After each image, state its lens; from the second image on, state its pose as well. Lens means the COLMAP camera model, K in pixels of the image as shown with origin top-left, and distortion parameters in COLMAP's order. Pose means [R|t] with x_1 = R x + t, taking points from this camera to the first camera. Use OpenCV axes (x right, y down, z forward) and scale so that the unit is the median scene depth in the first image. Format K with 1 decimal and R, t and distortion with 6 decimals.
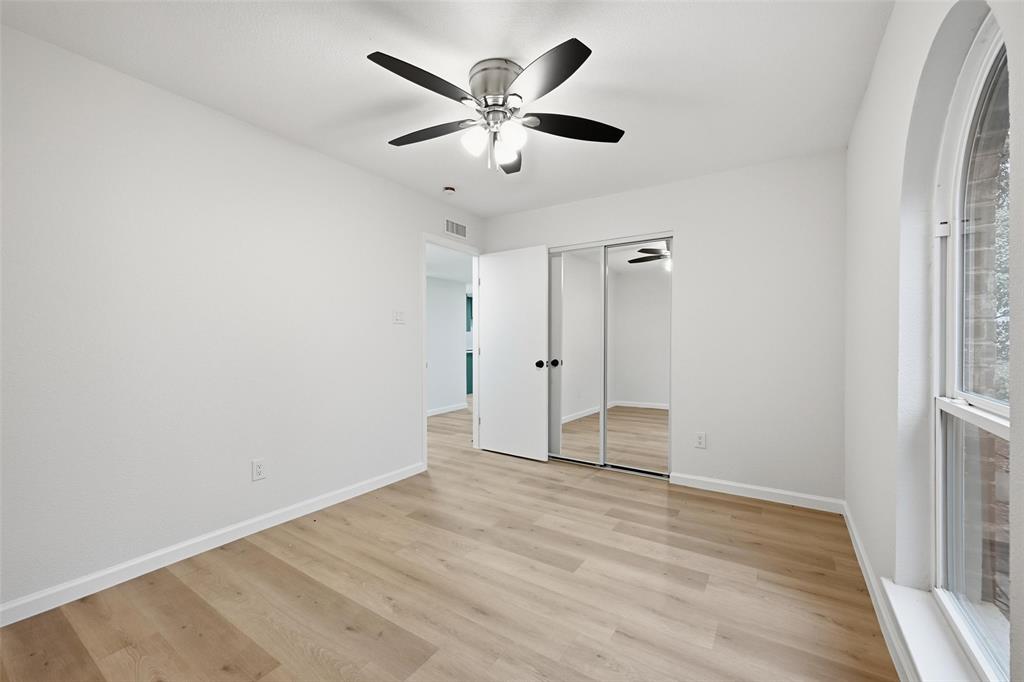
lens RADIAL K [[412.3, 0, 511.3], [0, 412.3, 339.8], [0, 0, 1]] dist [0.000714, 0.000032]
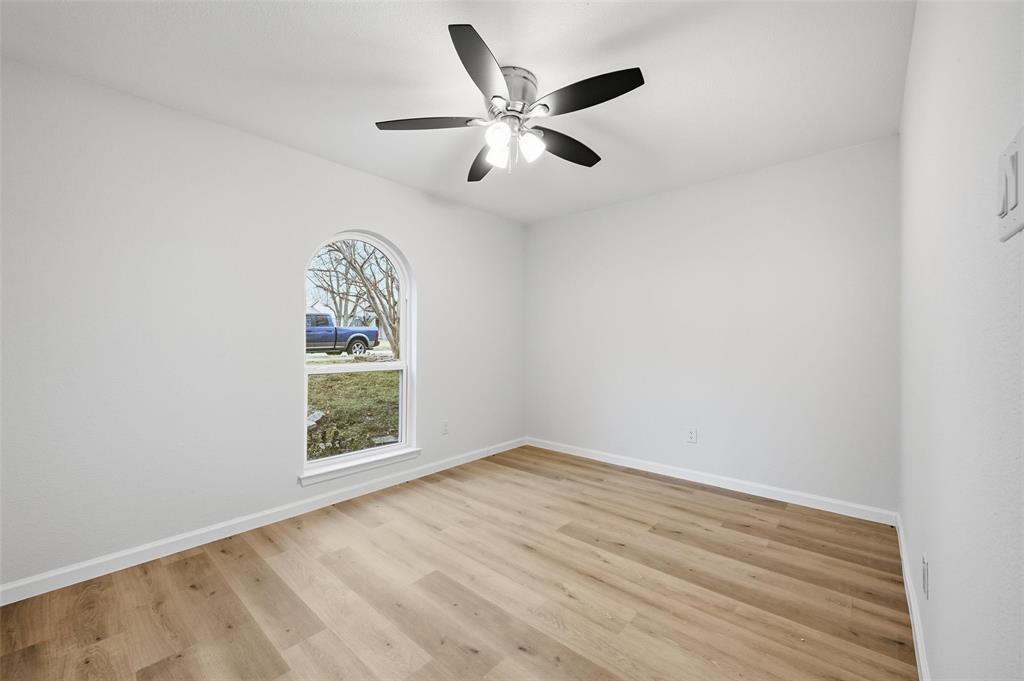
lens RADIAL K [[404.0, 0, 511.9], [0, 404.0, 343.1], [0, 0, 1]] dist [0.002809, -0.000123]
pose [[-0.990280, 0.004061, 0.139028, -0.178976], [0.004037, 0.999992, -0.000454, 0.008991], [-0.139029, 0.000111, -0.990288, 2.011869]]
